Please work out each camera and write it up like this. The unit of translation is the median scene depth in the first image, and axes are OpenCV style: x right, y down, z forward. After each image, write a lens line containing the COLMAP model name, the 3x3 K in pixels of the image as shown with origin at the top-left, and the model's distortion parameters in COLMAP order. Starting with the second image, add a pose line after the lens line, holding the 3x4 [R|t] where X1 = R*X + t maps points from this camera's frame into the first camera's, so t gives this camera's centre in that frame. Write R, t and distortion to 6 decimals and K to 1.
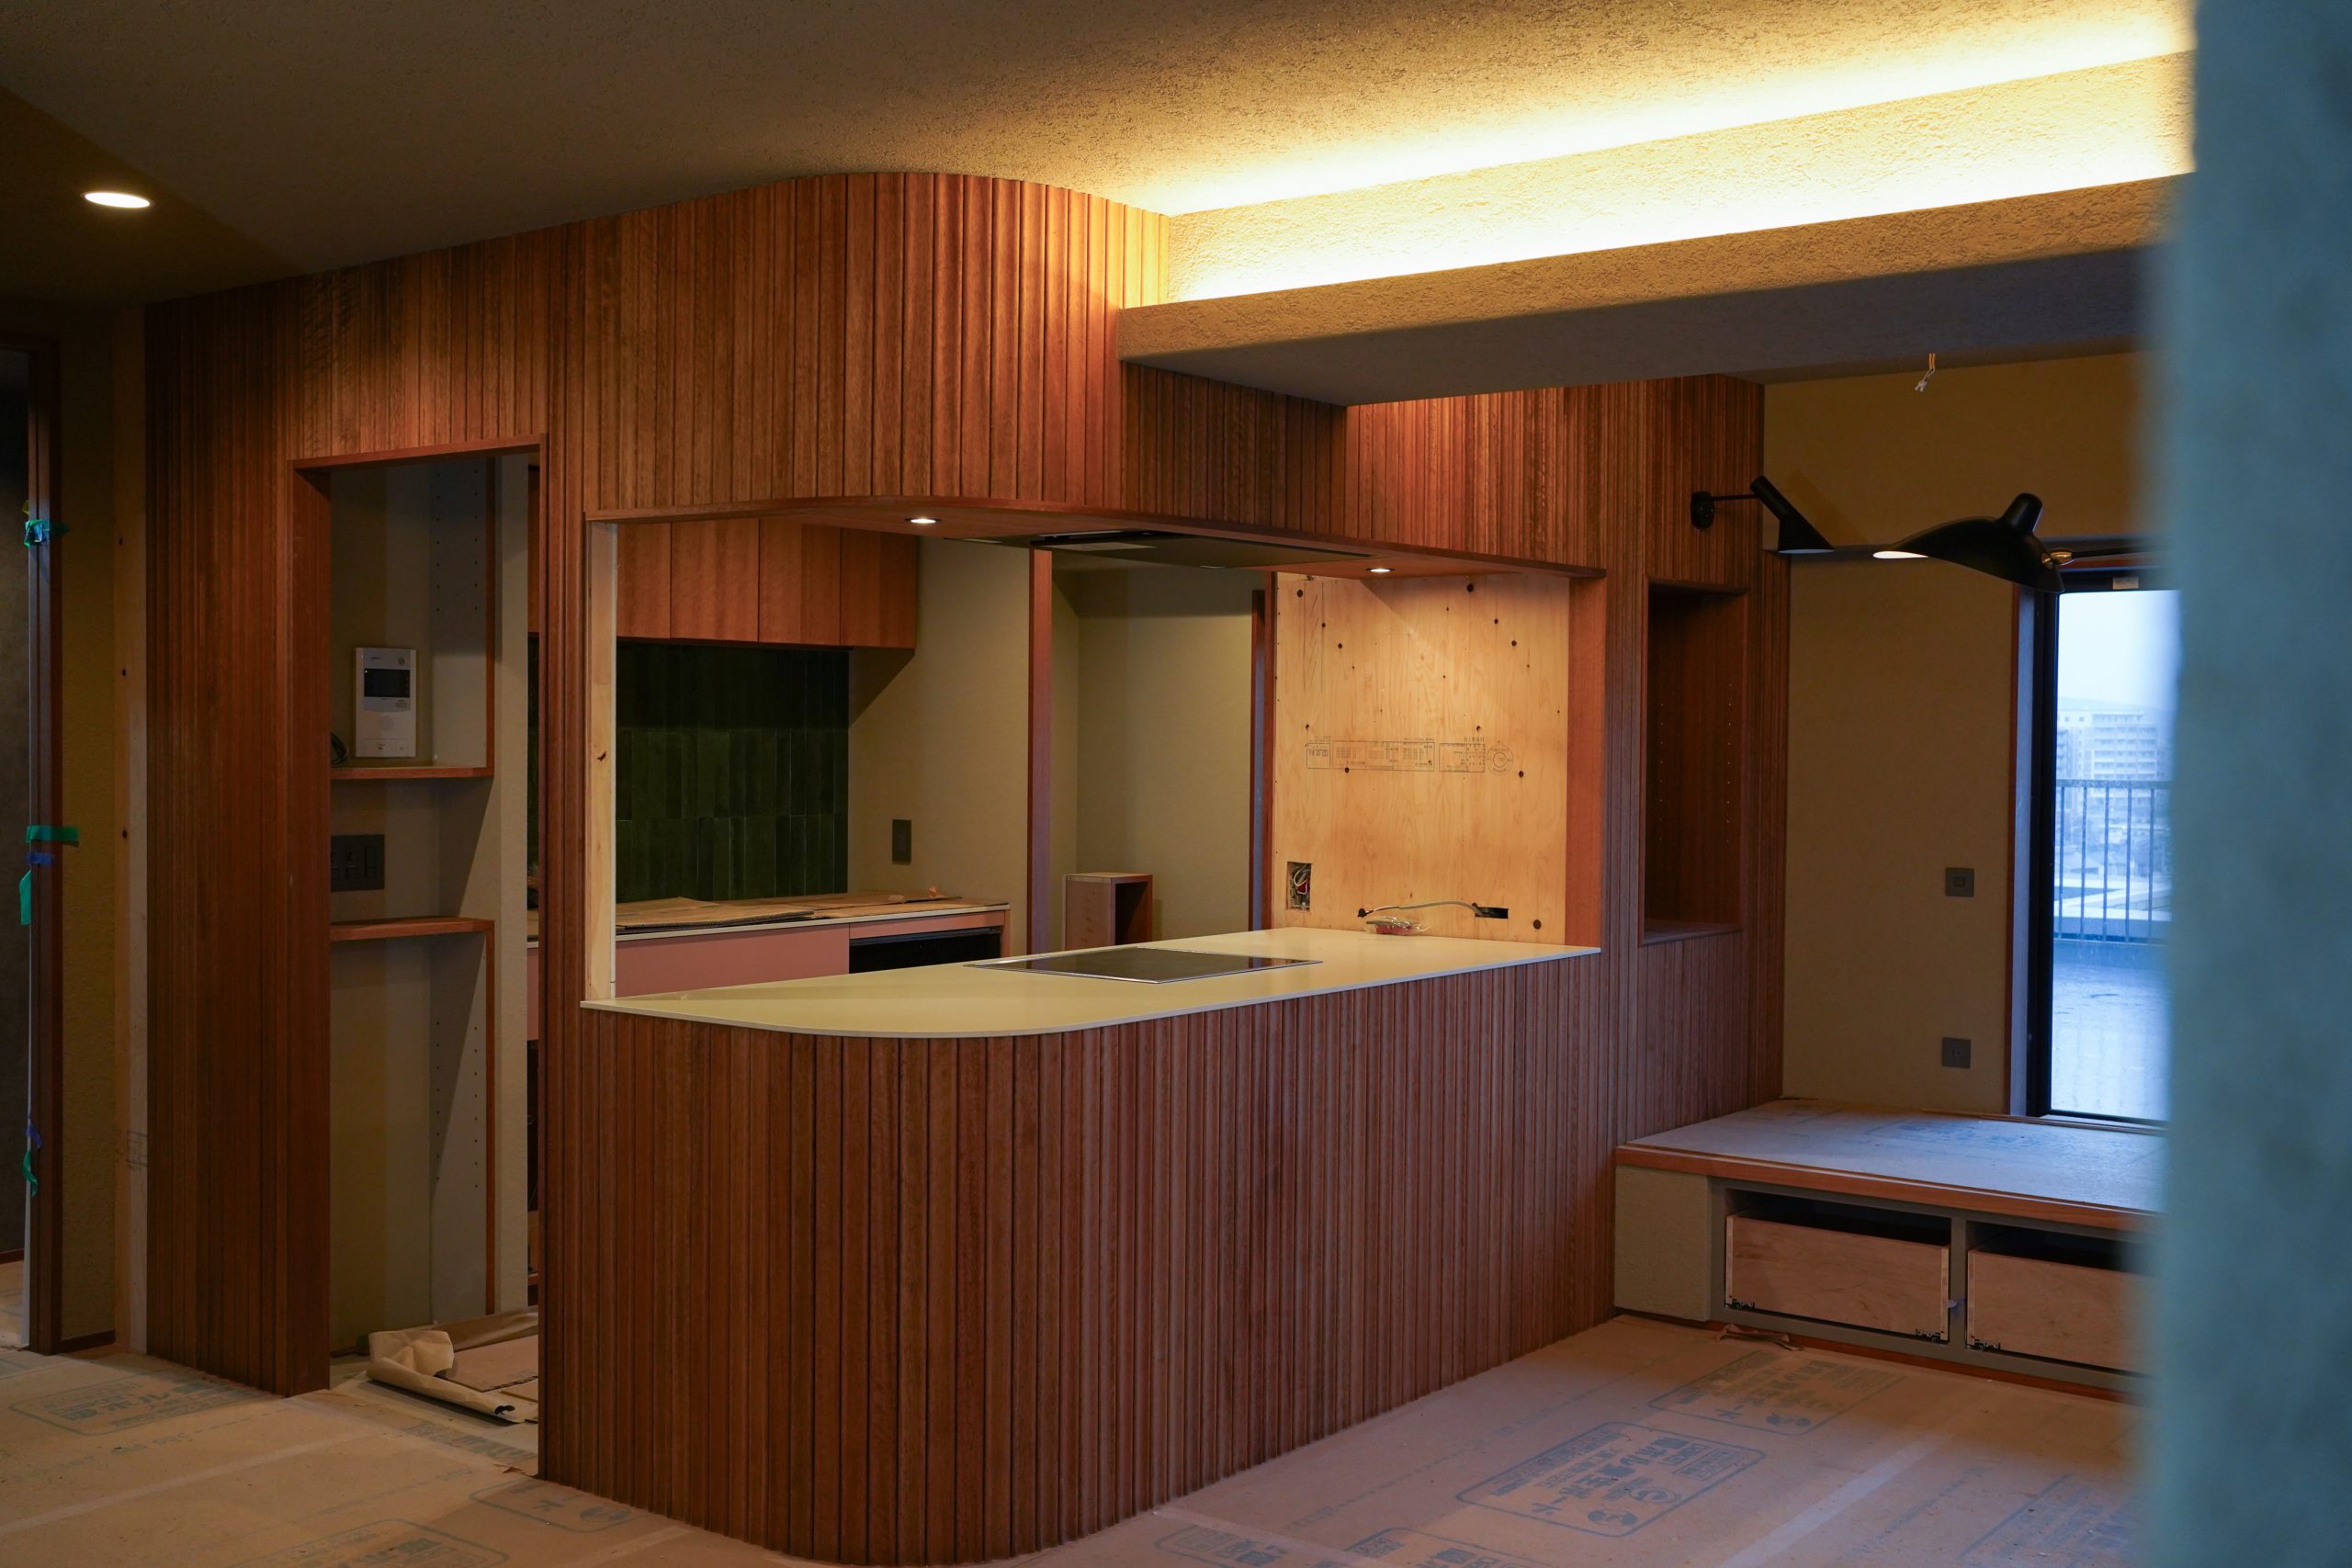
lens RADIAL K [[2372.8, 0, 1163.2], [0, 2372.8, 785.4], [0, 0, 1]] dist [-0.033619, 0.170034]
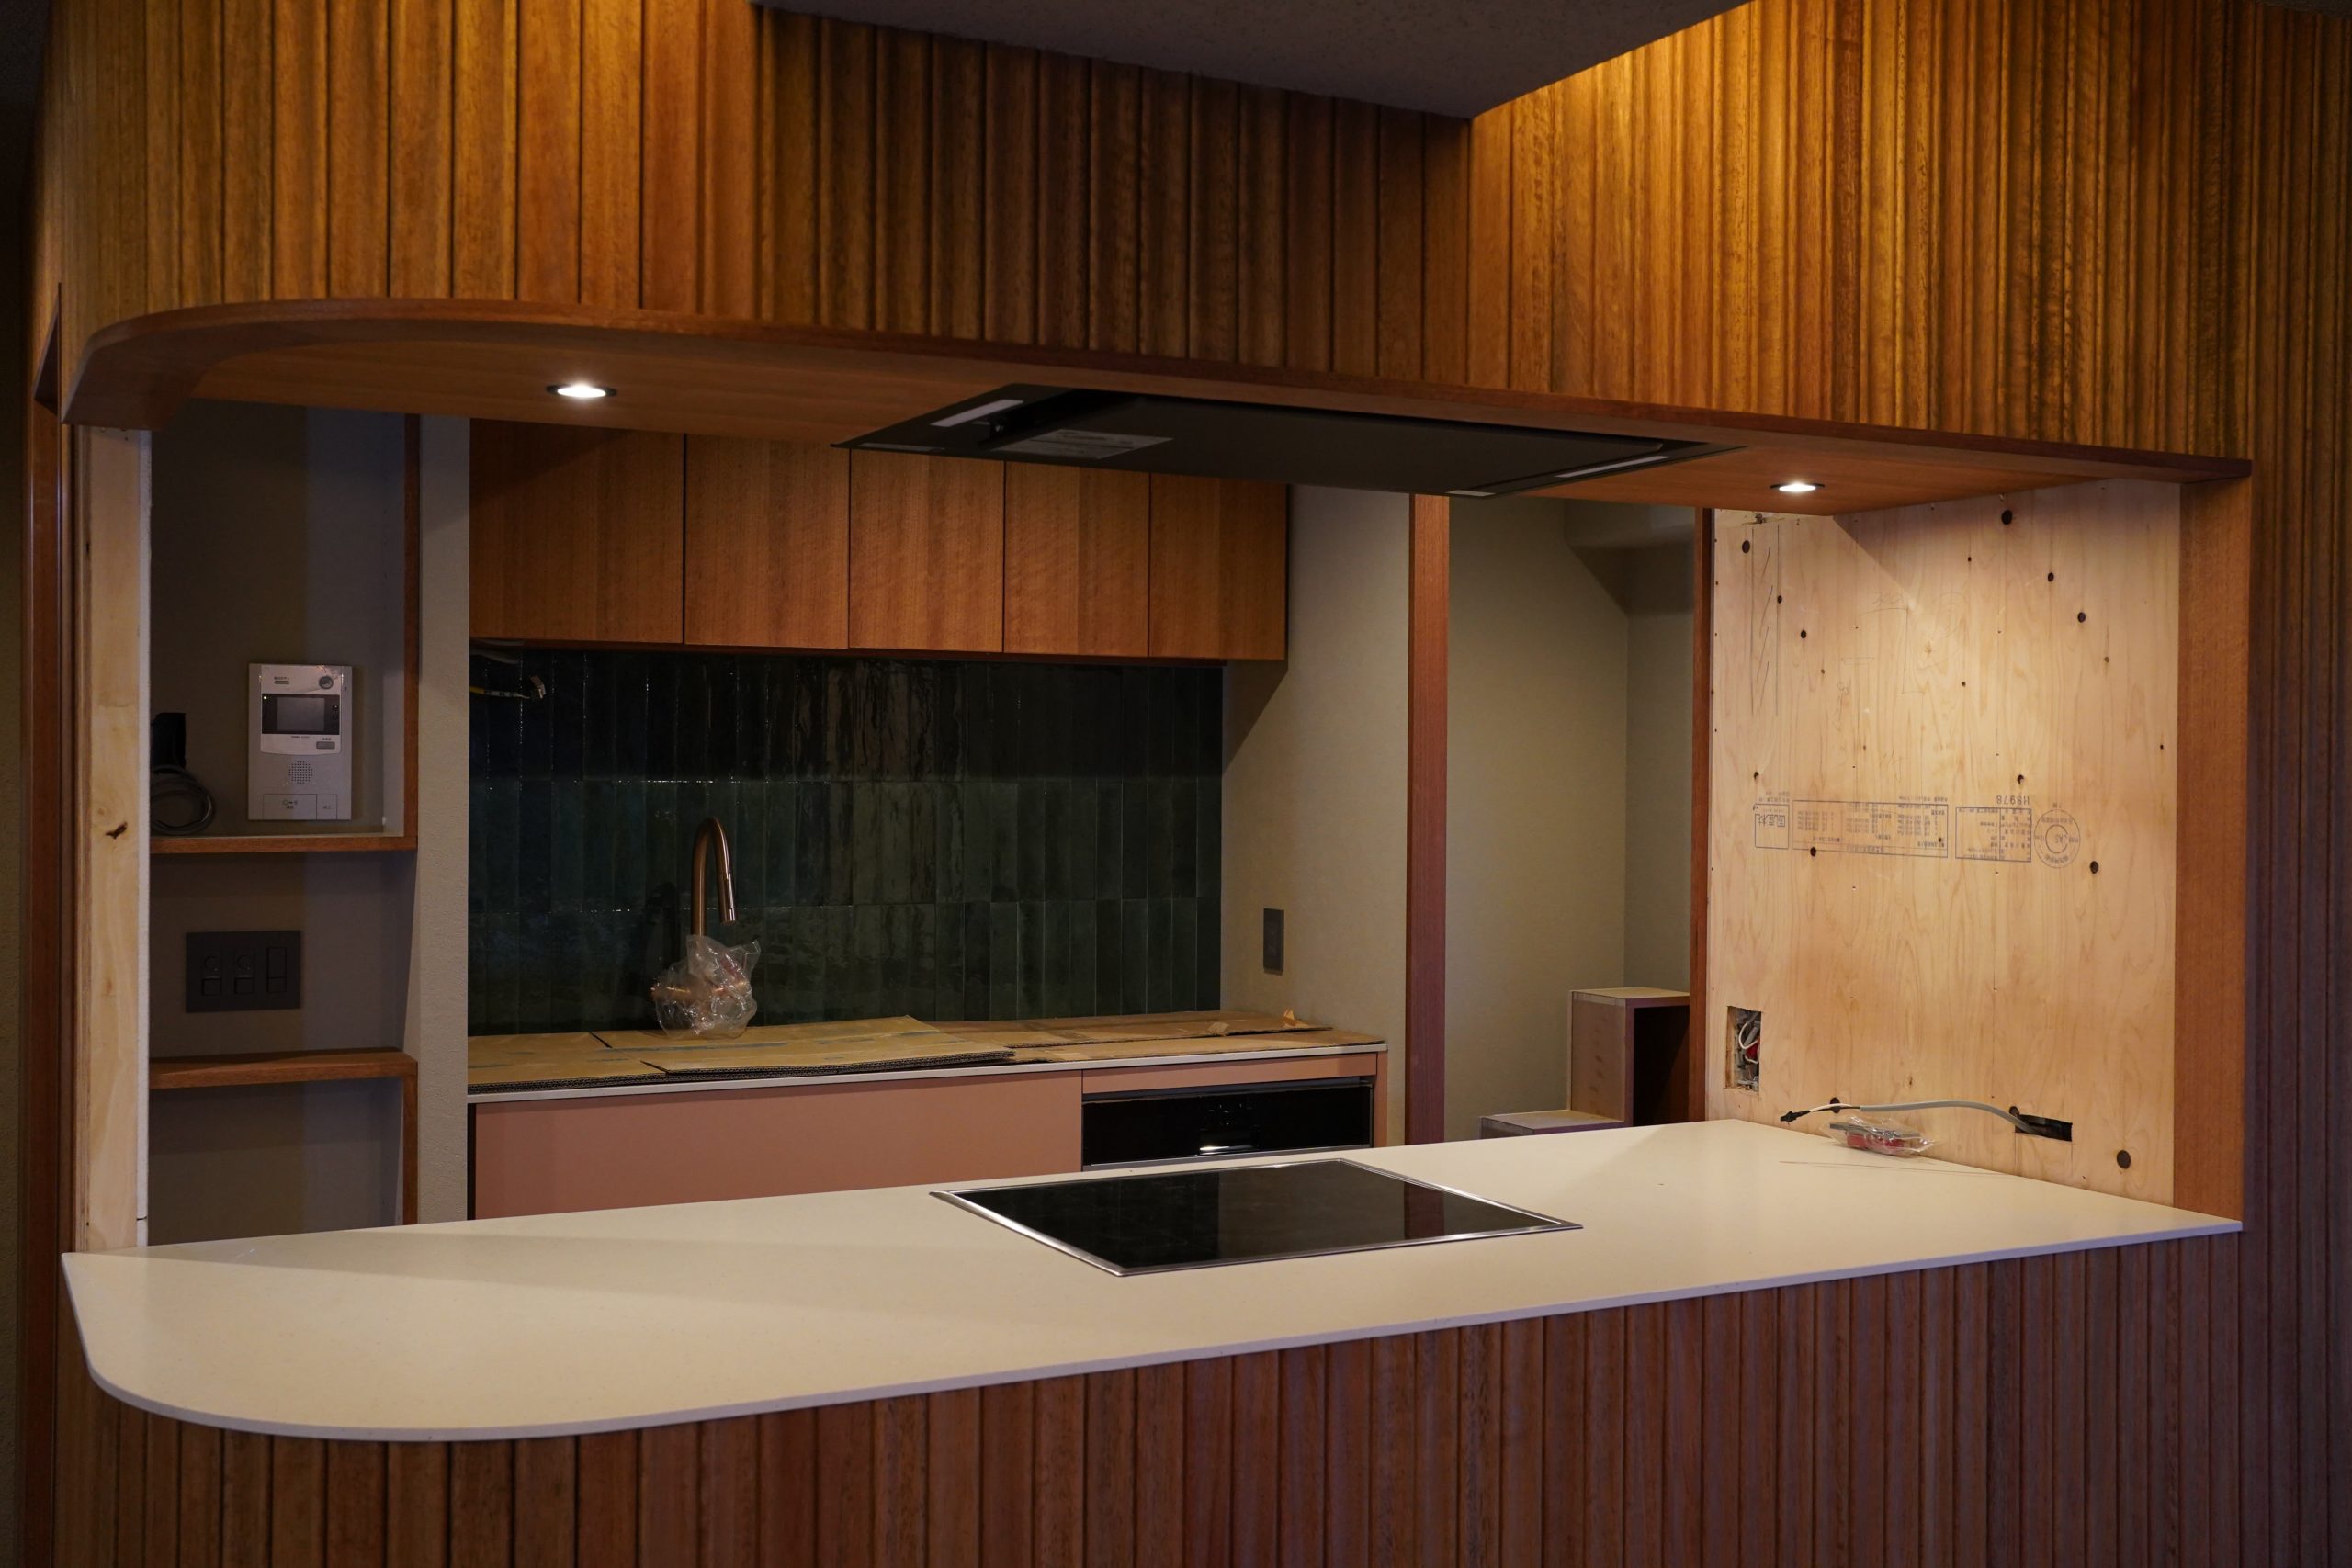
lens RADIAL K [[2372.8, 0, 1163.2], [0, 2372.8, 785.4], [0, 0, 1]] dist [-0.033619, 0.170034]
pose [[0.908134, 0.001824, -0.418675, 0.175977], [-0.009379, 0.999828, -0.015987, -0.011990], [0.418574, 0.018445, 0.907996, 0.423570]]
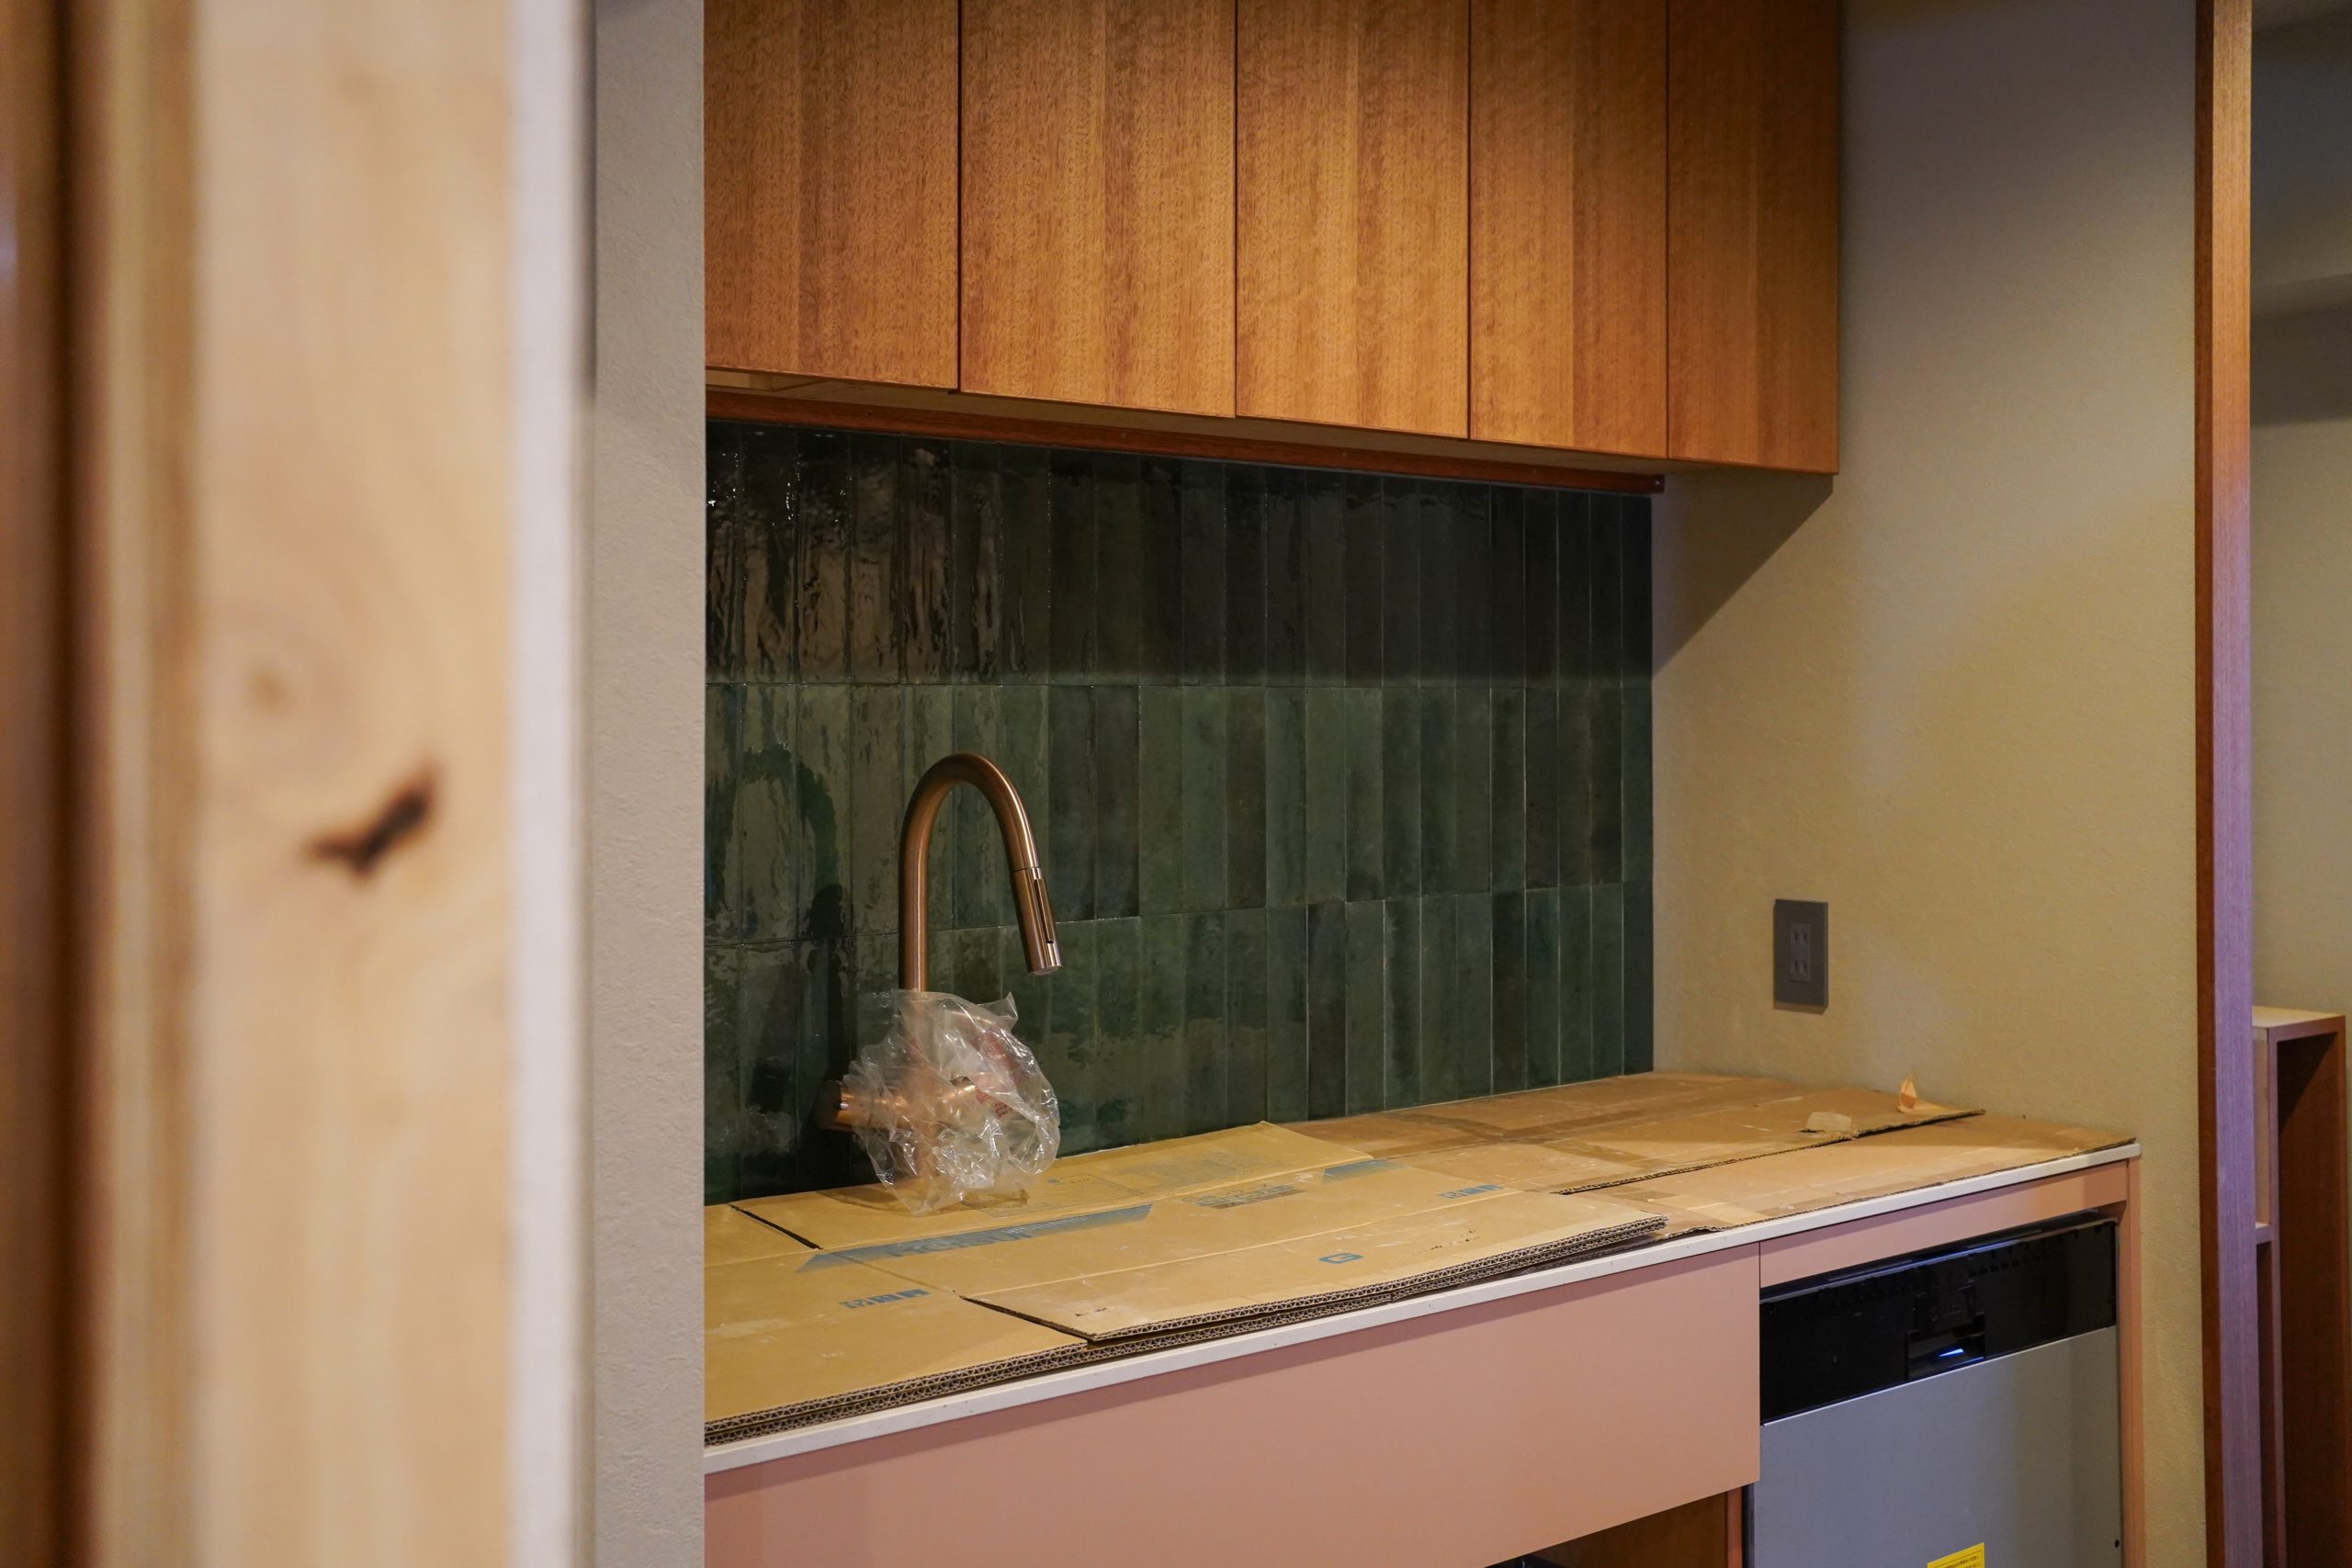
lens RADIAL K [[2399.5, 0, 1175.7], [0, 2399.5, 680.1], [0, 0, 1]] dist [-0.000134, 0.004451]
pose [[0.972764, -0.012756, -0.231449, -0.139824], [0.004472, 0.999332, -0.036282, -0.010283], [0.231757, 0.034258, 0.972170, 0.679056]]
